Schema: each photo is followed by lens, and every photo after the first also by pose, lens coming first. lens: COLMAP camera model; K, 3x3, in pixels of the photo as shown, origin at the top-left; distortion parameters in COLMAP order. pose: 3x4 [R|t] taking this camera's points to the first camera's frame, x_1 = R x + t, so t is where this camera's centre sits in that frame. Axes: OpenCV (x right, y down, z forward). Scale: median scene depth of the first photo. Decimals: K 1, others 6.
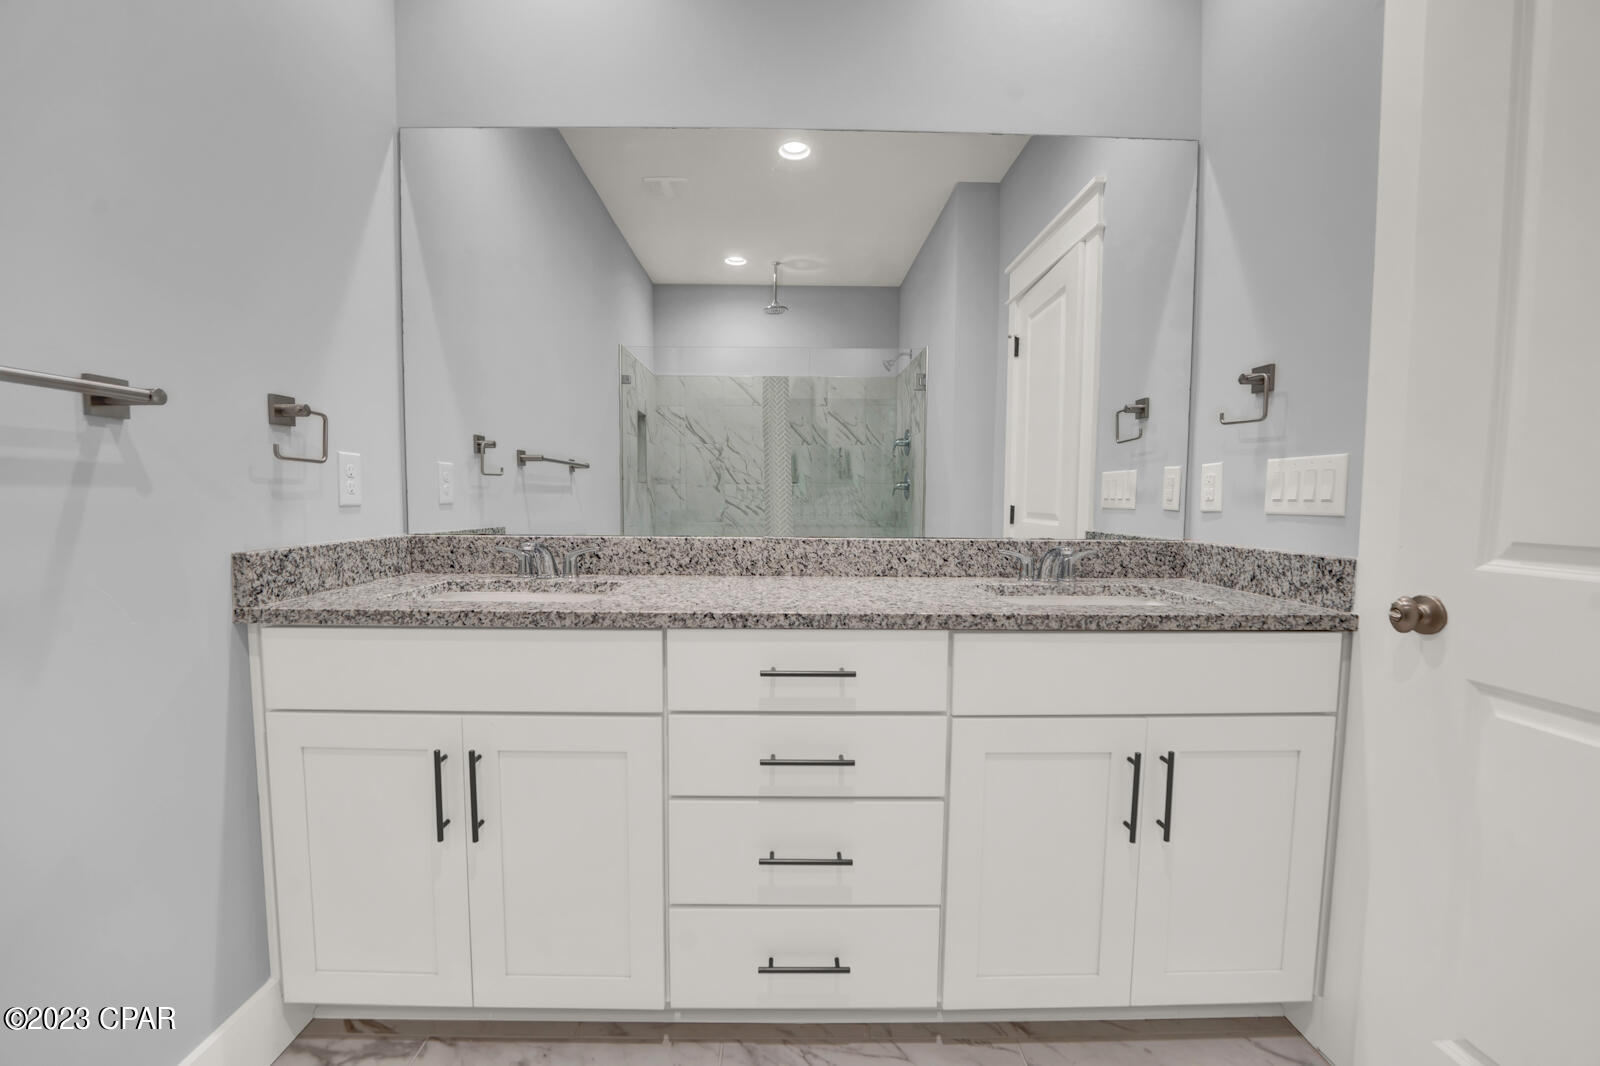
lens RADIAL K [[648.7, 0, 792.2], [0, 648.7, 538.4], [0, 0, 1]] dist [-0.030691, 0.003582]
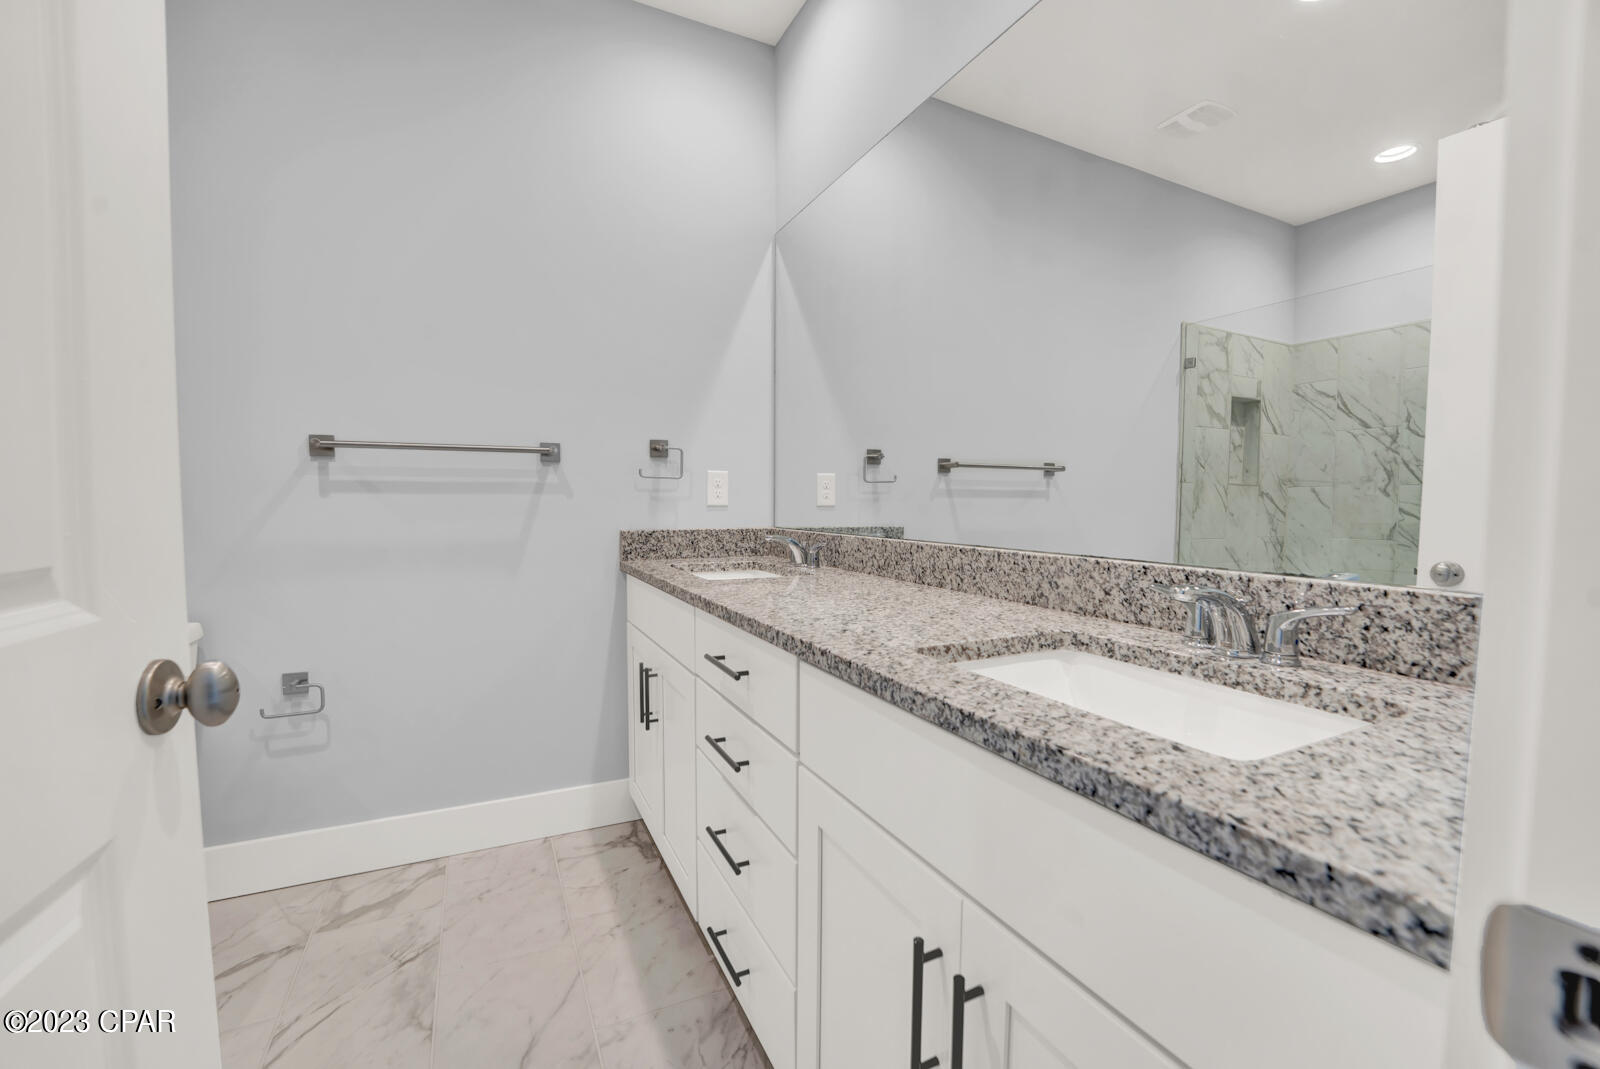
lens RADIAL K [[648.7, 0, 792.2], [0, 648.7, 539.9], [0, 0, 1]] dist [-0.030691, 0.003582]
pose [[0.424966, 0.046857, -0.903996, 0.680525], [-0.058688, 0.997984, 0.024140, -0.015879], [0.903305, 0.042795, 0.426860, 0.445357]]
